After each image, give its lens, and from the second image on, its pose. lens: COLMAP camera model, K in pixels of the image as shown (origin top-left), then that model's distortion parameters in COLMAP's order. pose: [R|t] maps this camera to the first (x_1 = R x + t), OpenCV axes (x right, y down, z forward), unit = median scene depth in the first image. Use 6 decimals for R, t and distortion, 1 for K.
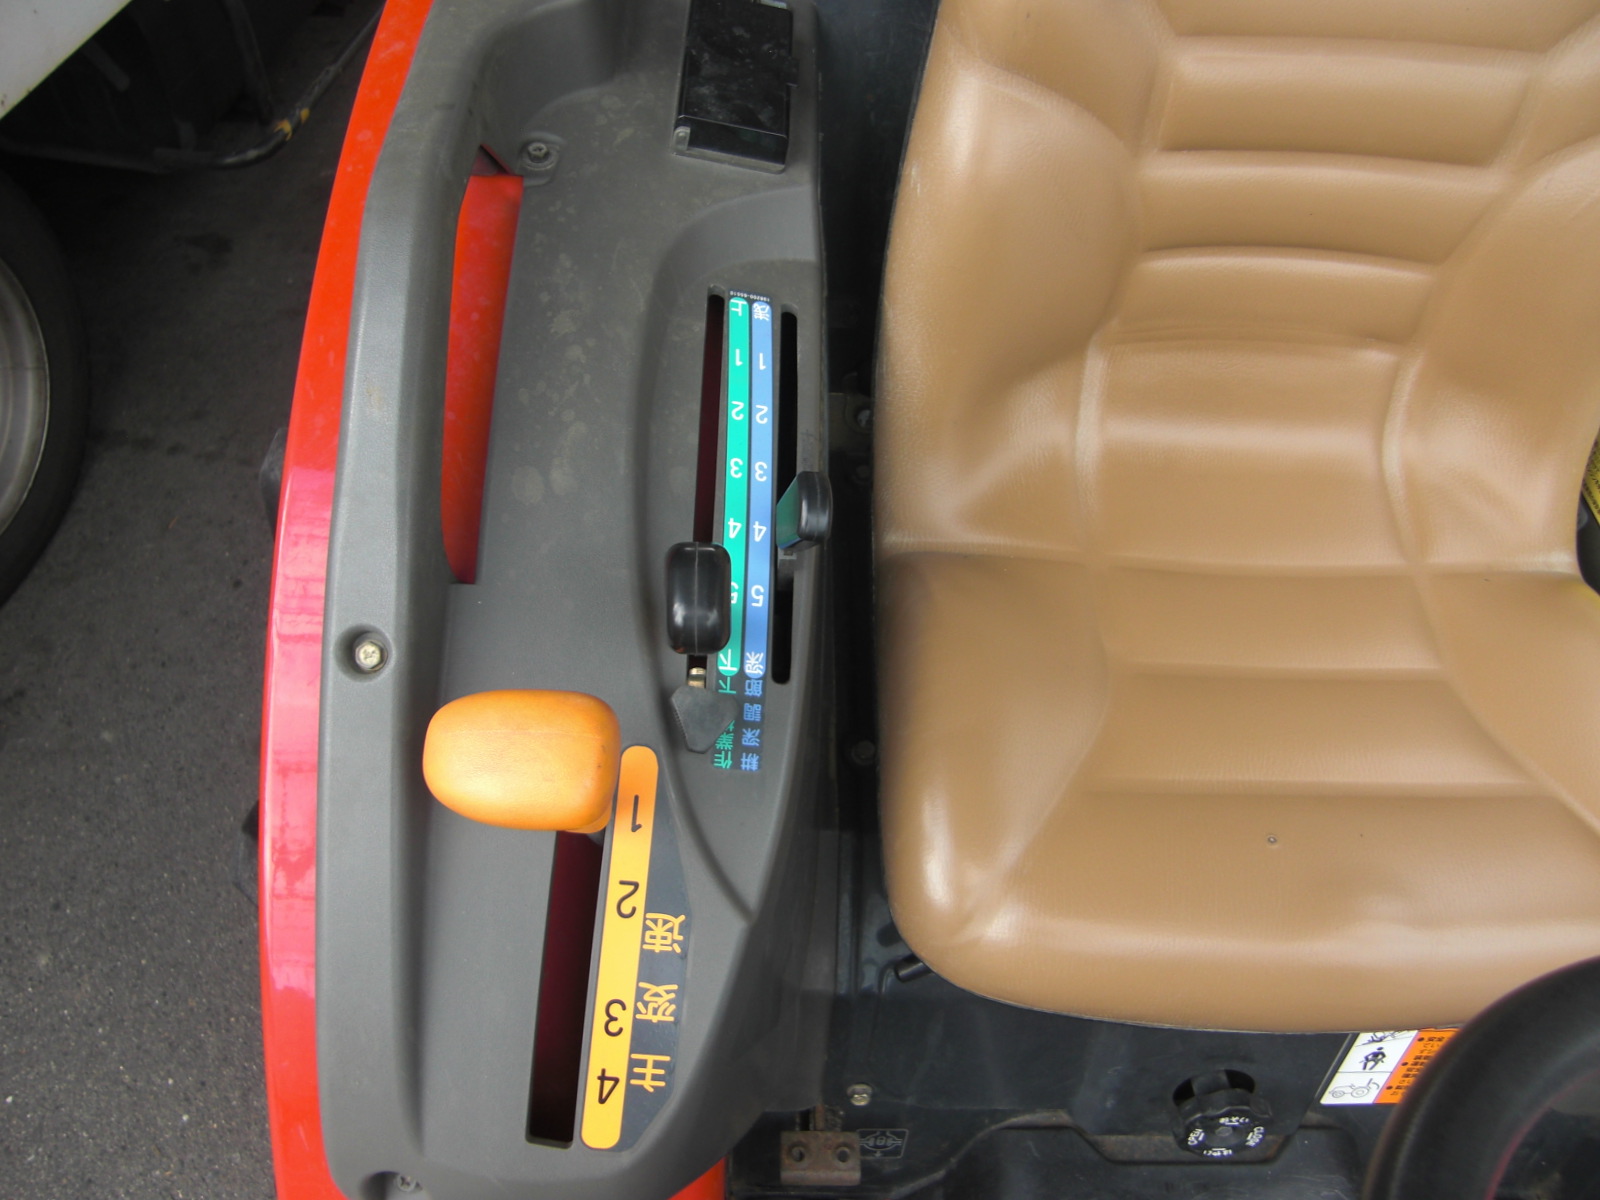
lens RADIAL K [[1298.1, 0, 789.6], [0, 1298.1, 591.0], [0, 0, 1]] dist [-0.116033, 0.115362]
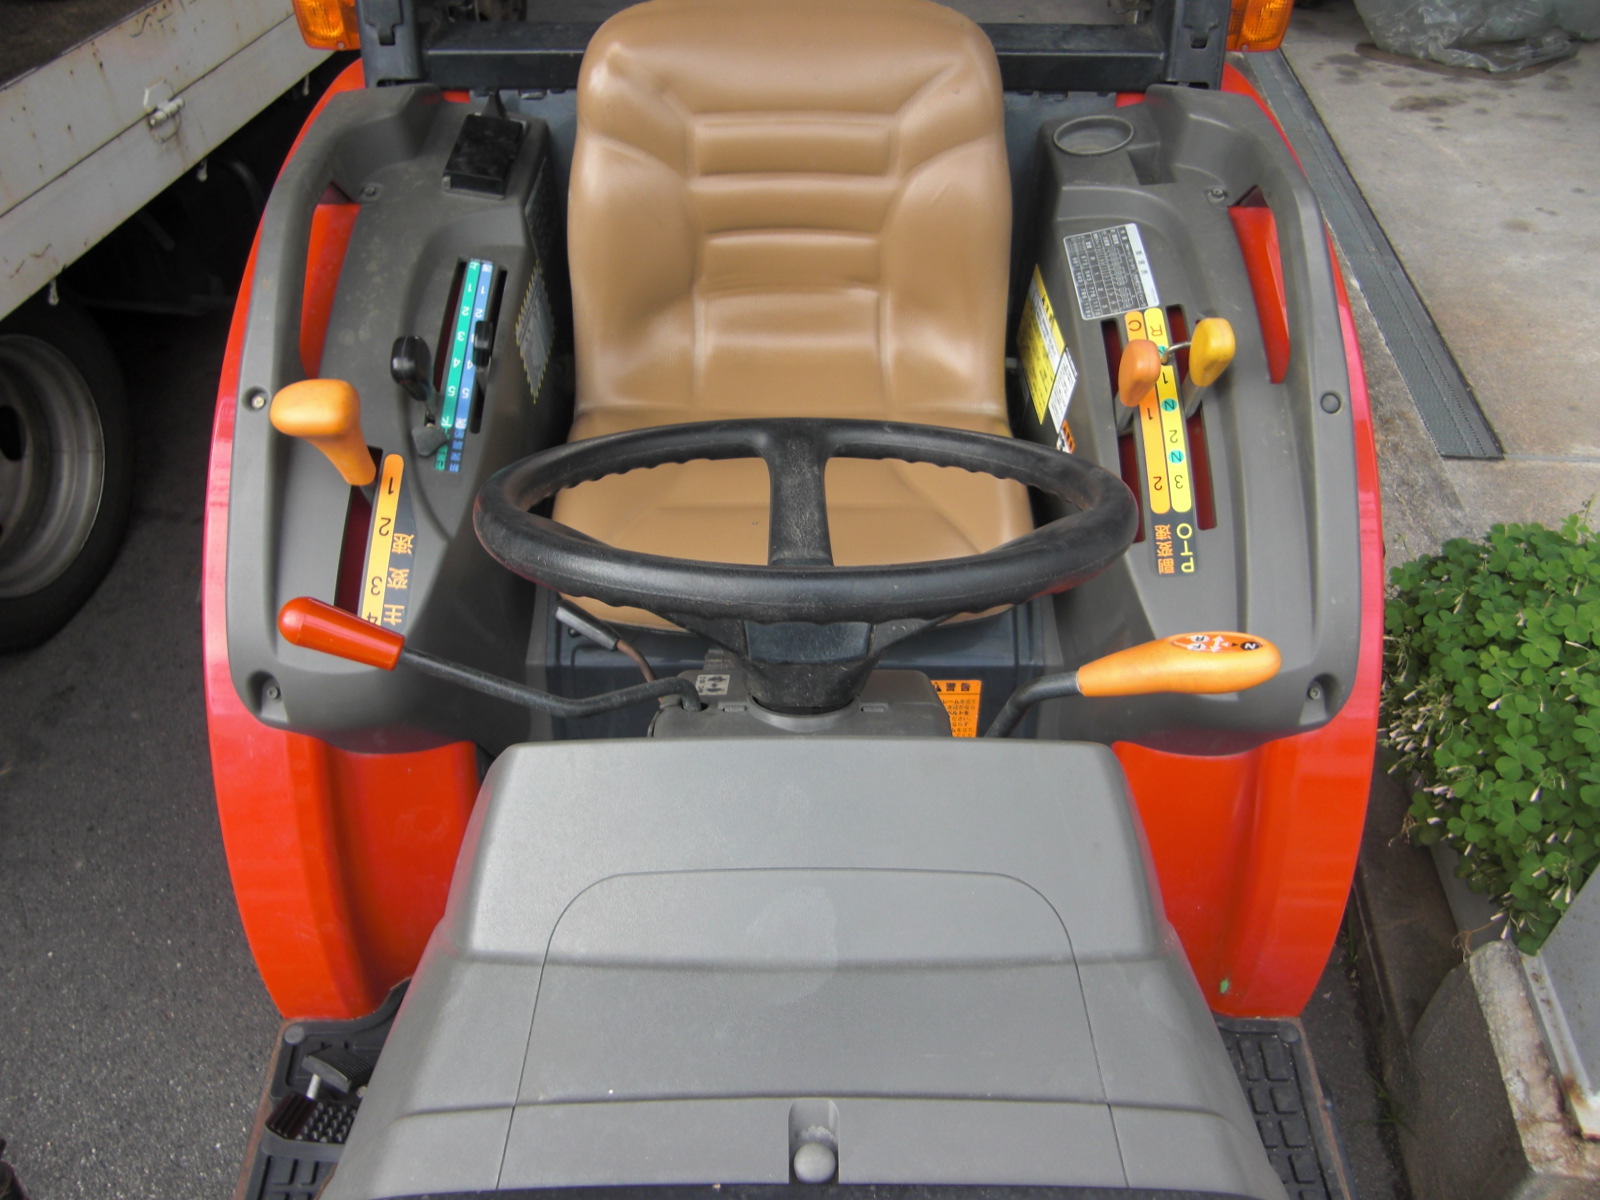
lens RADIAL K [[1298.1, 0, 789.6], [0, 1298.1, 591.0], [0, 0, 1]] dist [-0.116033, 0.115362]
pose [[0.999131, -0.033382, -0.024944, 0.380890], [0.029259, 0.988179, -0.150489, 0.458934], [0.029672, 0.149628, 0.988297, -0.644329]]
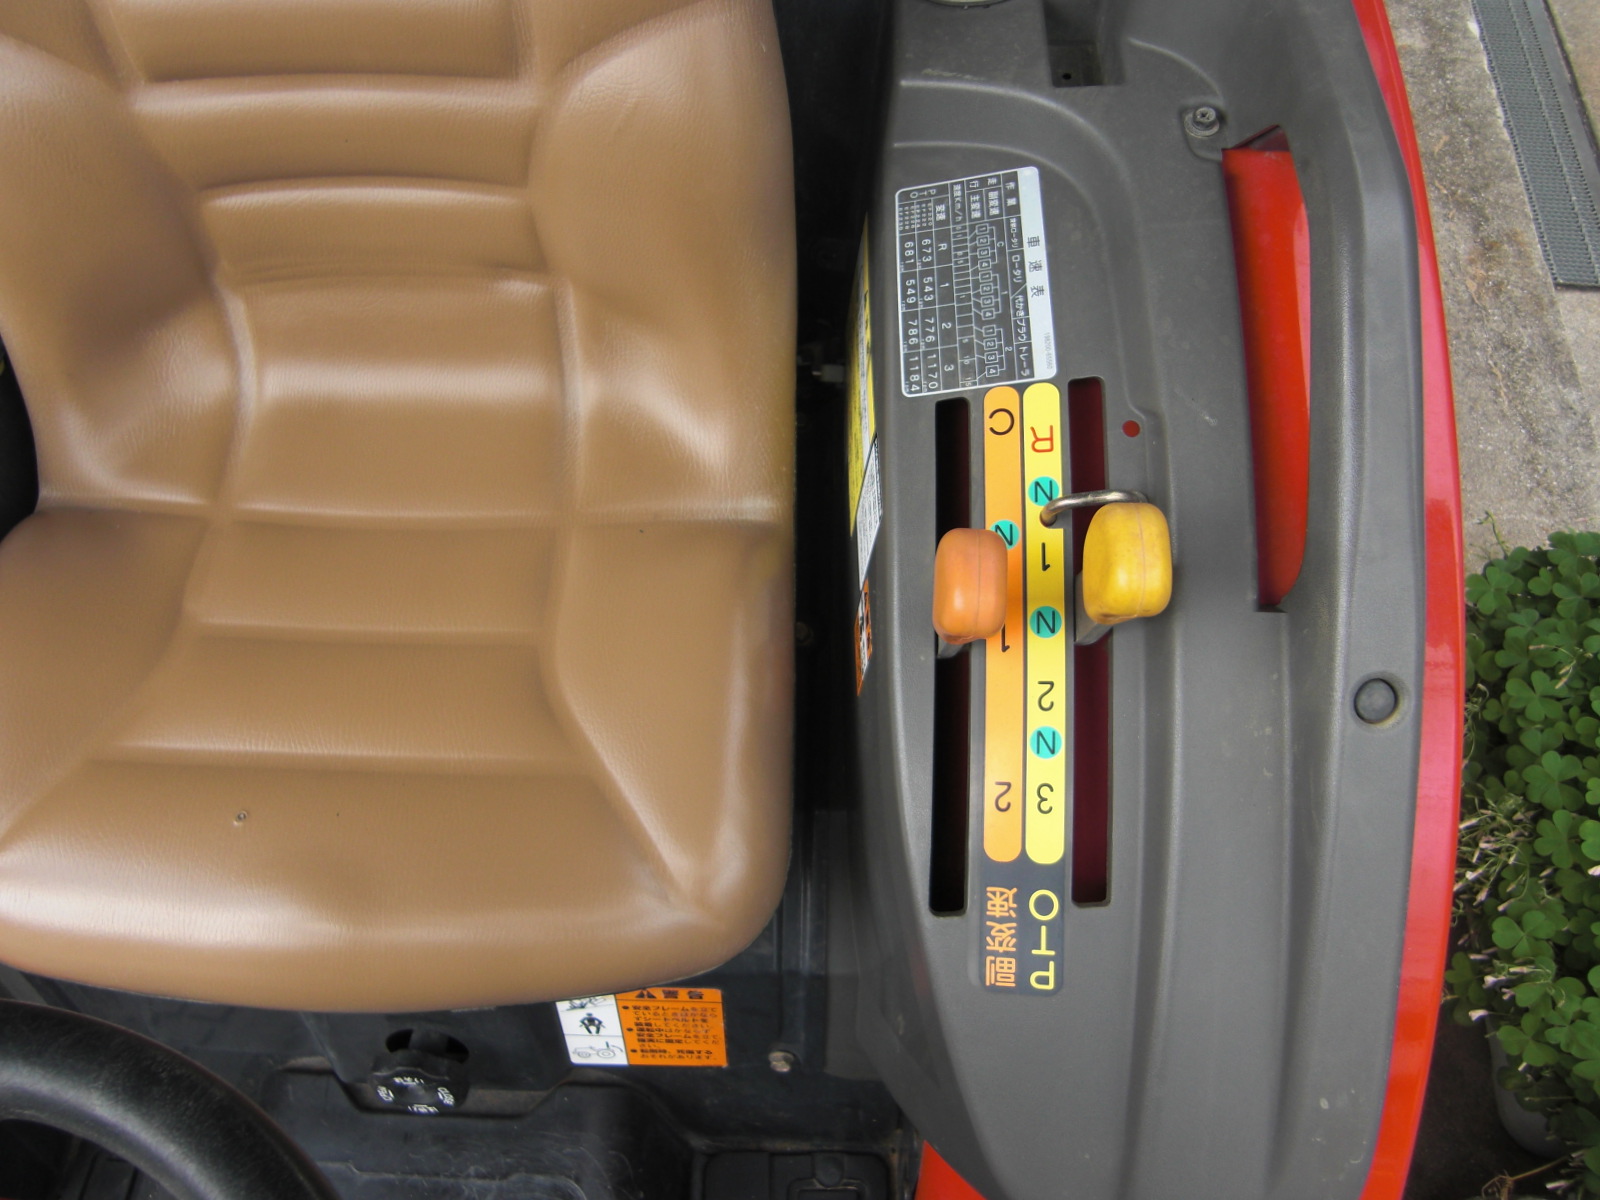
lens RADIAL K [[1298.1, 0, 789.6], [0, 1298.1, 591.0], [0, 0, 1]] dist [-0.116033, 0.115362]
pose [[0.997682, -0.005186, -0.067847, 0.694118], [0.011371, 0.995777, 0.091096, -0.046648], [0.067088, -0.091657, 0.993528, 0.070852]]
